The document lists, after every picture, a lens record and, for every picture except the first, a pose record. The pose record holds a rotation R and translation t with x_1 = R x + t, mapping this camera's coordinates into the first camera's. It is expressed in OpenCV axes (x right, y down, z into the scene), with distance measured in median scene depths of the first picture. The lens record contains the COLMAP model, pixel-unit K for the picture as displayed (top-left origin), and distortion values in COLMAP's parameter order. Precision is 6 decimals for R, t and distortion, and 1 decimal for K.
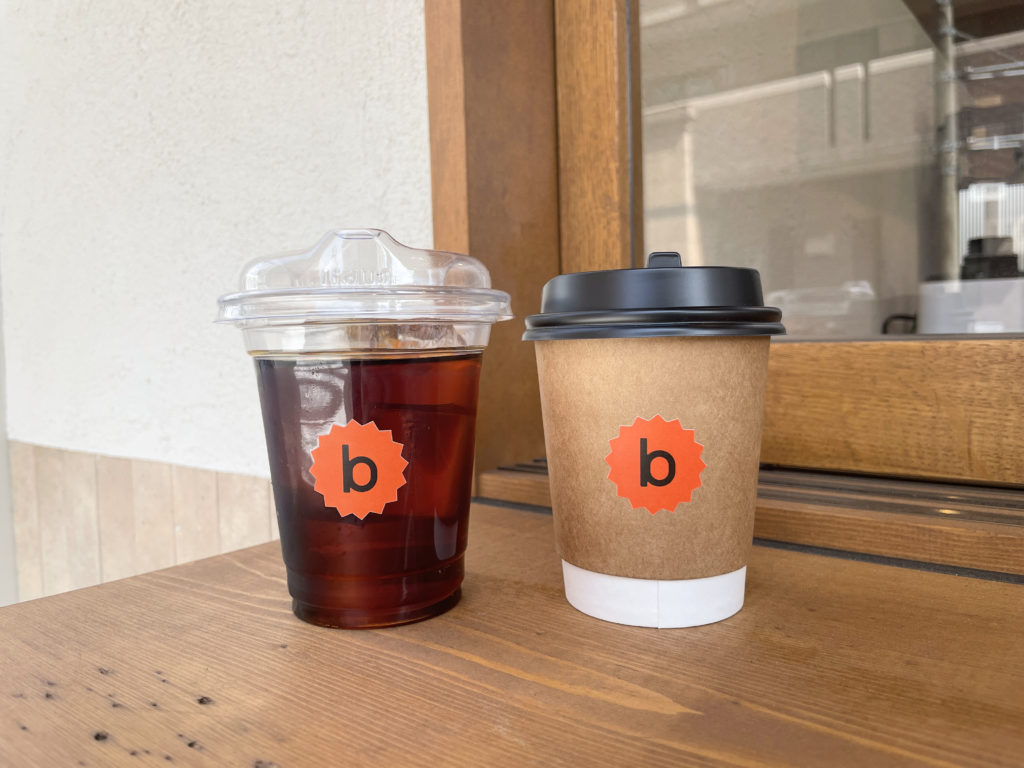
lens RADIAL K [[852.8, 0, 512.0], [0, 852.8, 384.0], [0, 0, 1]] dist [0.120788, -0.204895]
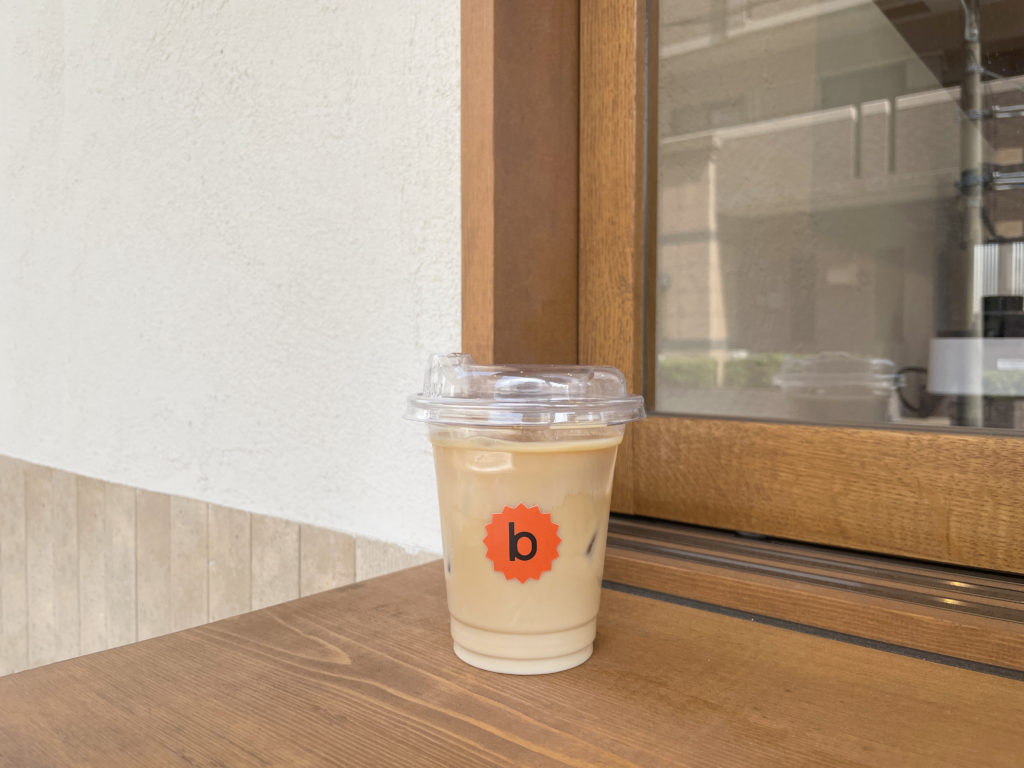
lens RADIAL K [[852.8, 0, 512.0], [0, 852.8, 384.0], [0, 0, 1]] dist [0.120788, -0.204895]
pose [[0.999261, 0.031580, -0.021911, -0.000845], [-0.032039, 0.999267, -0.020933, -0.058296], [0.021234, 0.021620, 0.999541, -0.081633]]
